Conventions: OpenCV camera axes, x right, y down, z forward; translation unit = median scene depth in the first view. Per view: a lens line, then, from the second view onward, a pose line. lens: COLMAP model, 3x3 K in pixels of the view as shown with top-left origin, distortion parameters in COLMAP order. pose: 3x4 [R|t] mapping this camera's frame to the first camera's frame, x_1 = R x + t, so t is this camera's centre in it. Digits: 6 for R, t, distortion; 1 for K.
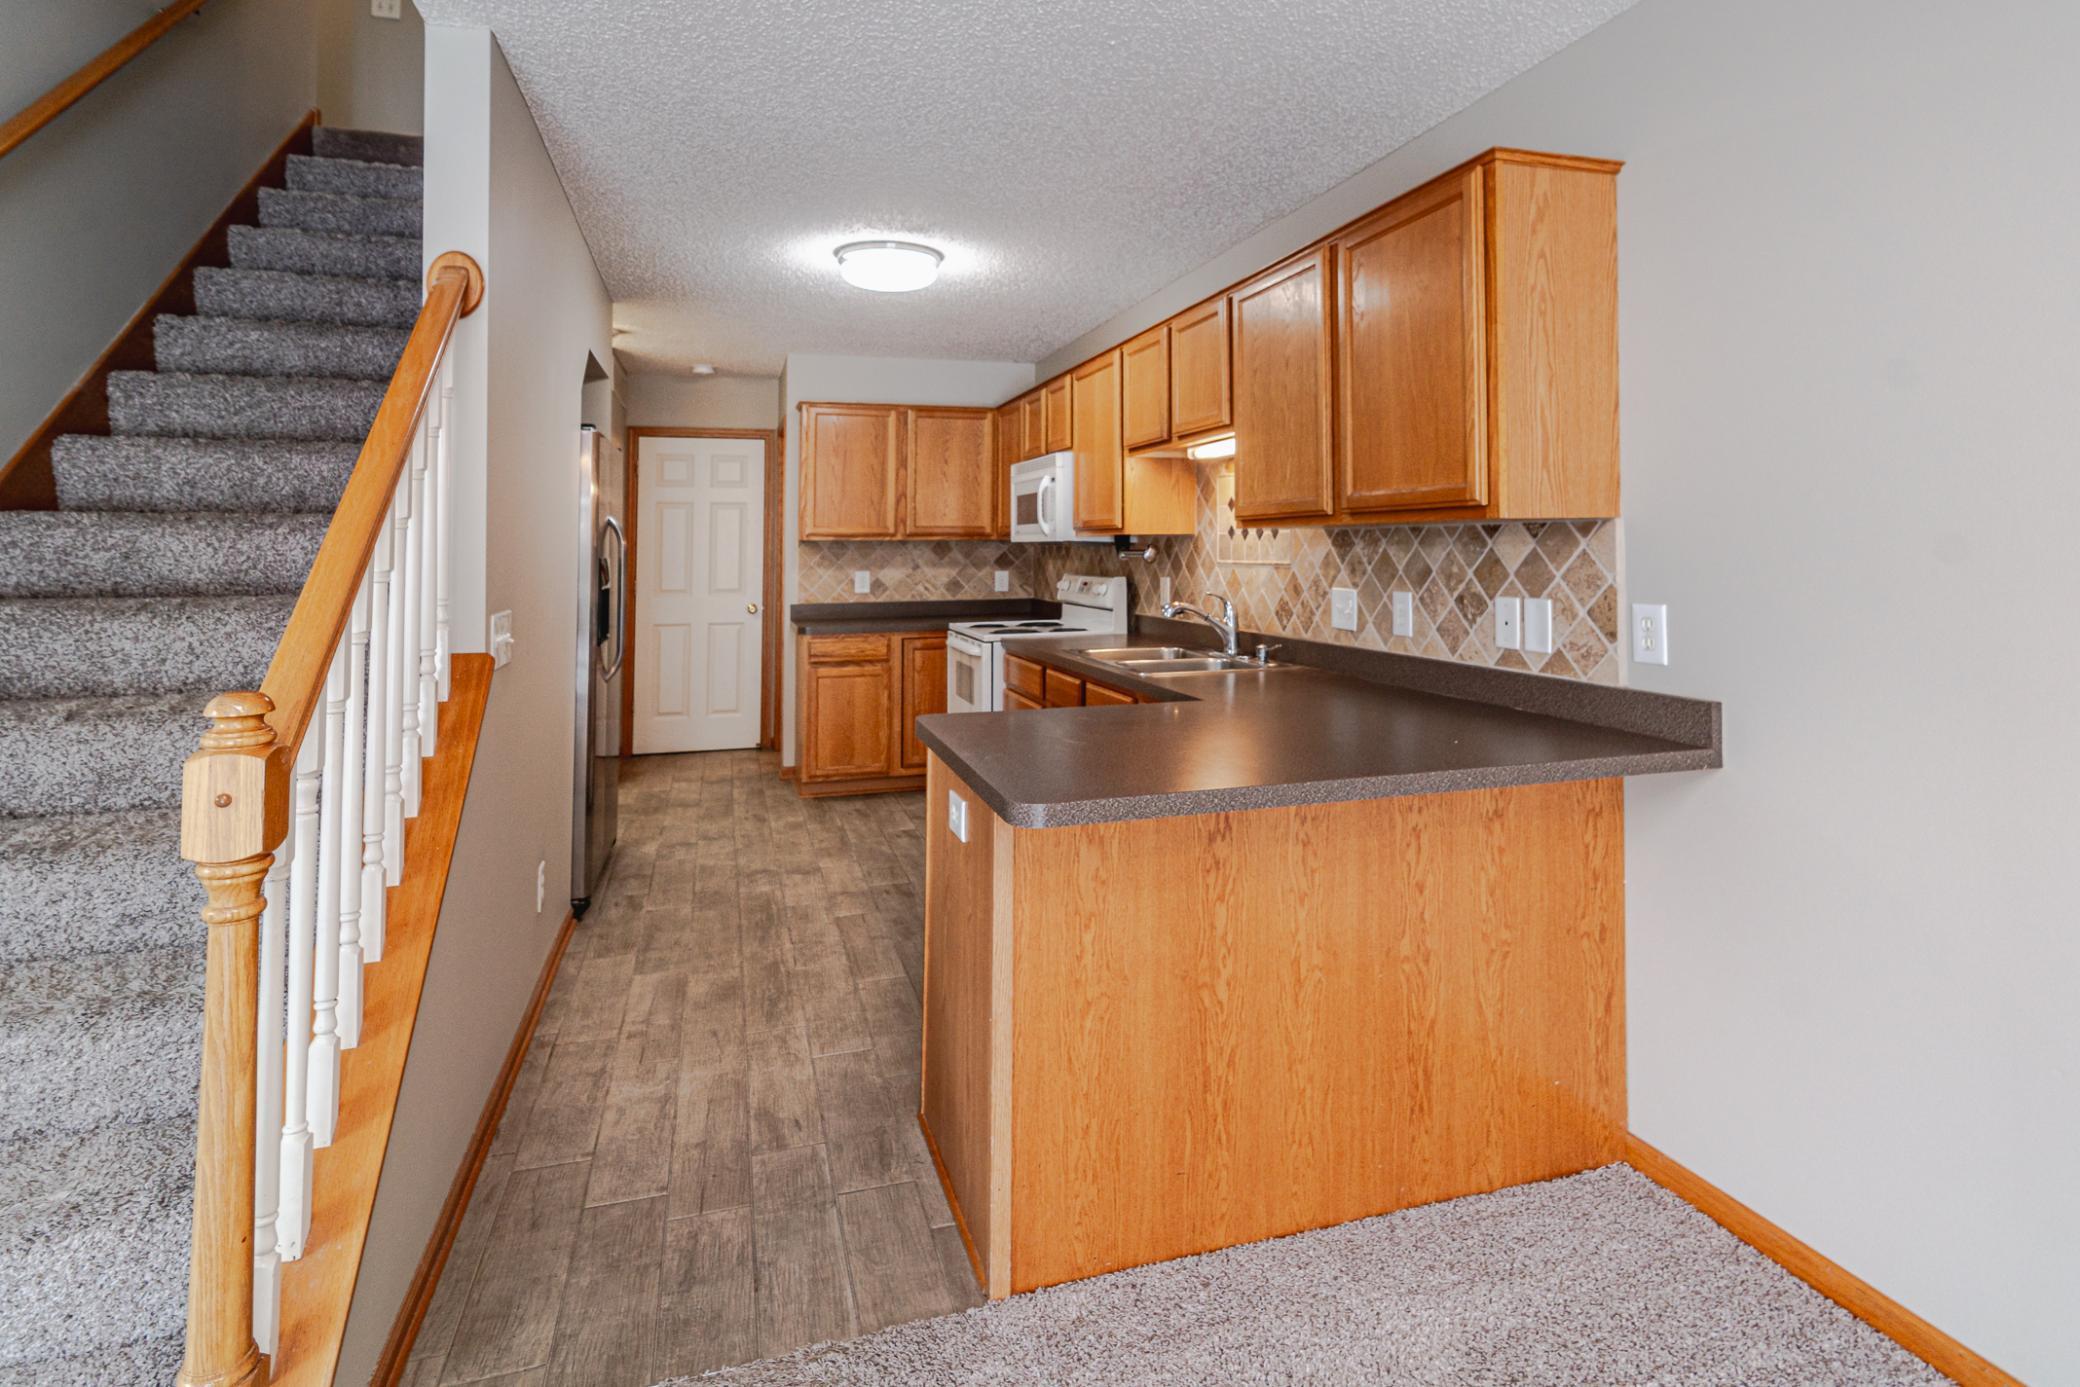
lens RADIAL K [[1024.9, 0, 1044.6], [0, 1024.9, 495.3], [0, 0, 1]] dist [0.001742, 0.000301]
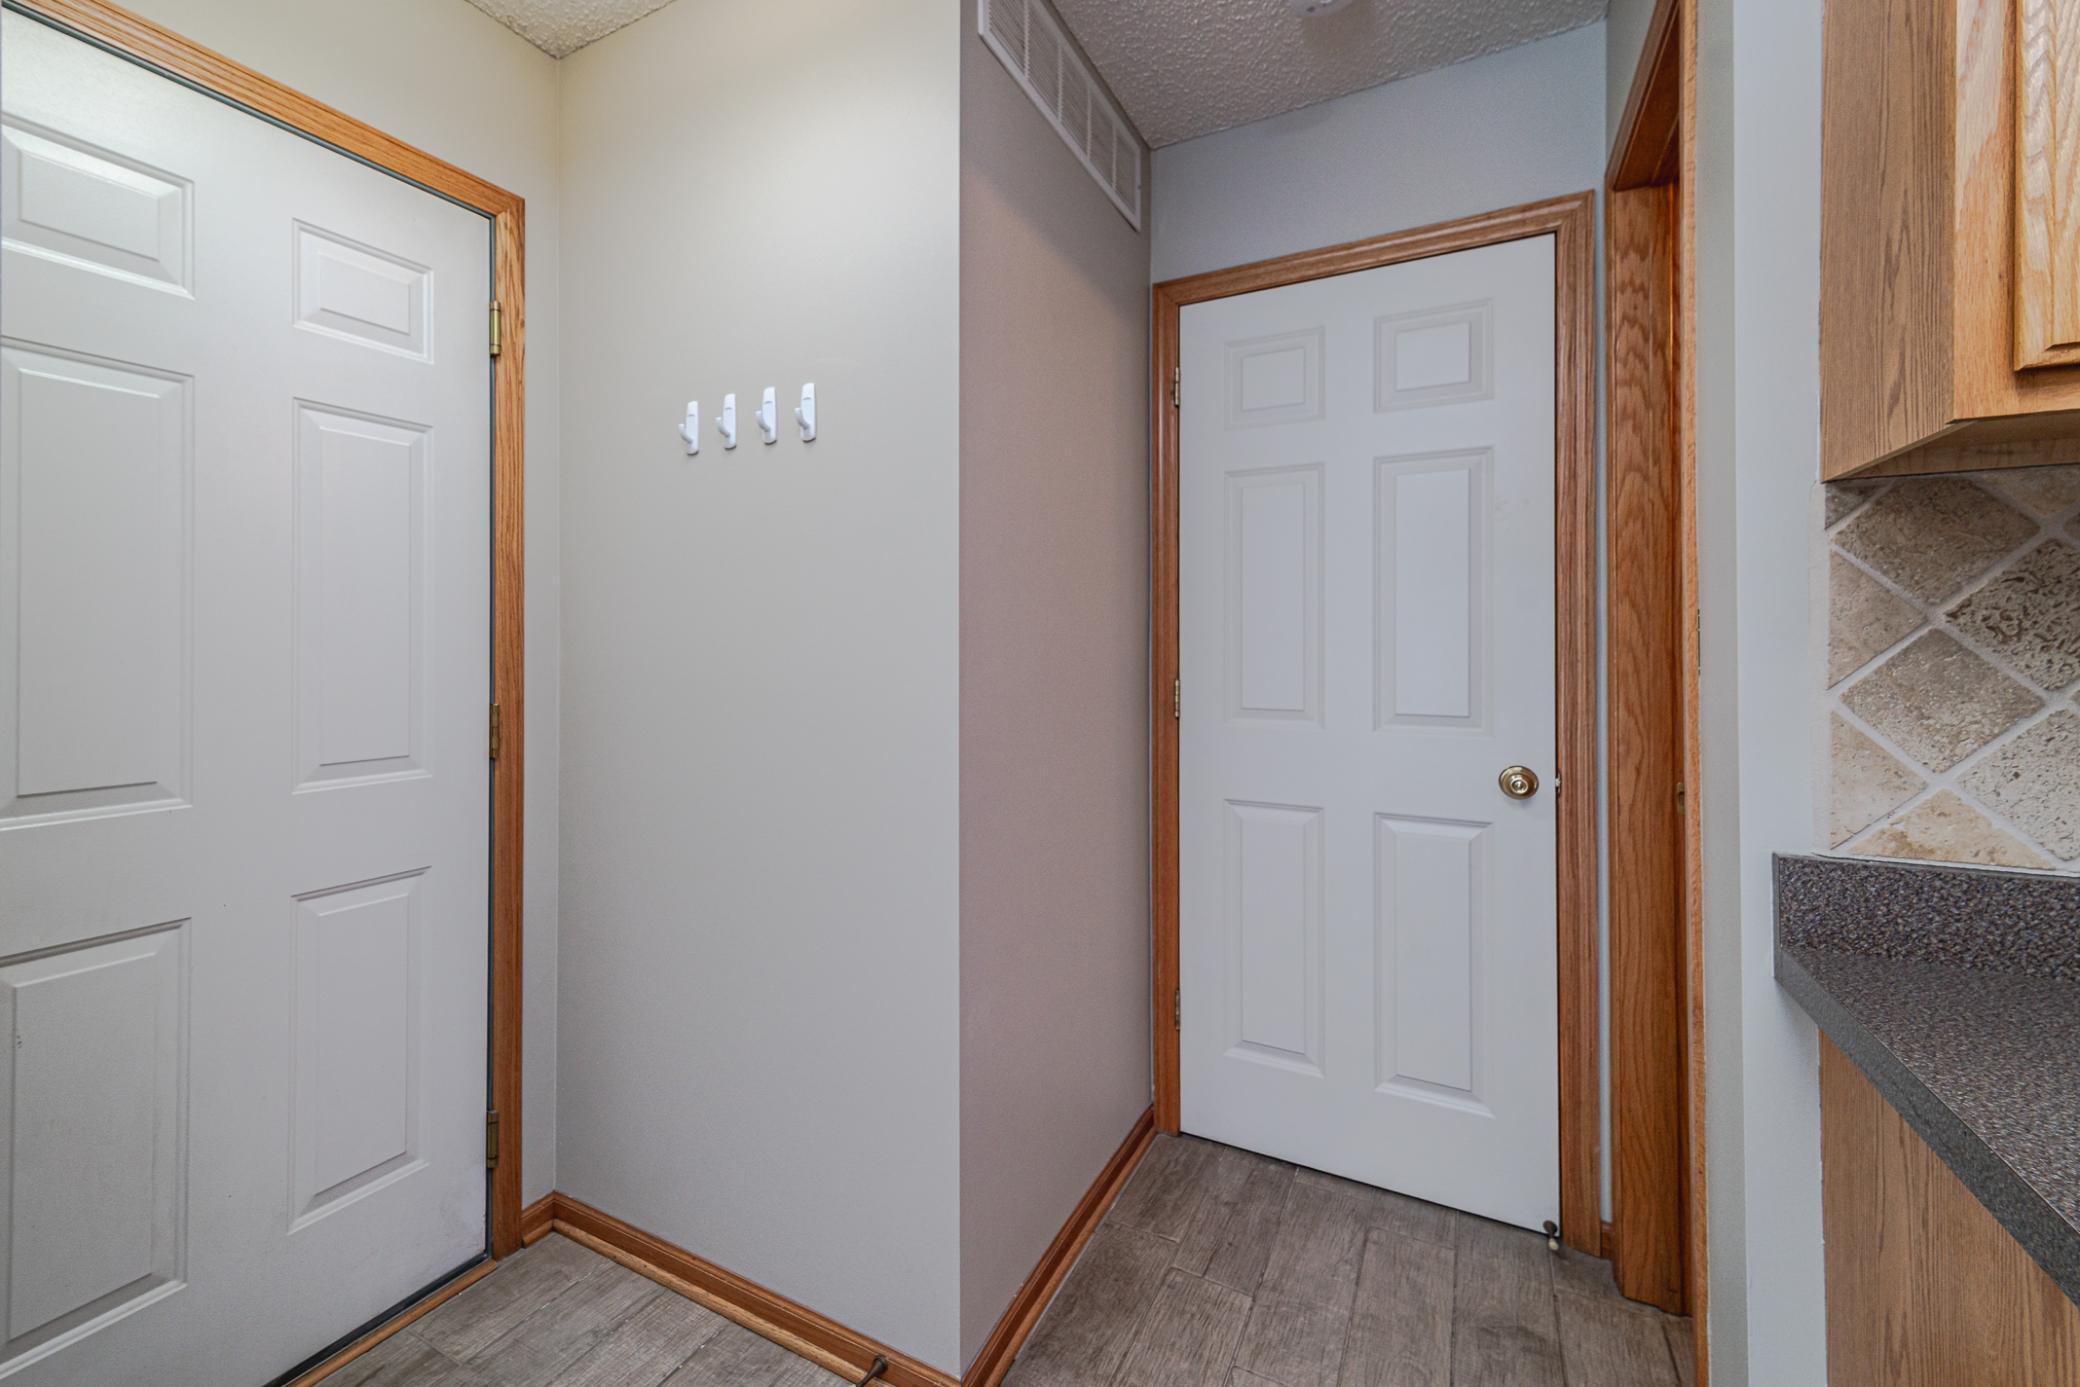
lens RADIAL K [[822.5, 0, 1032.9], [0, 822.5, 643.5], [0, 0, 1]] dist [0.013872, 0.000048]
pose [[0.692220, 0.000170, -0.721687, -0.254993], [0.036382, 0.998720, 0.035132, 0.067418], [0.720769, -0.050575, 0.691328, 0.894343]]
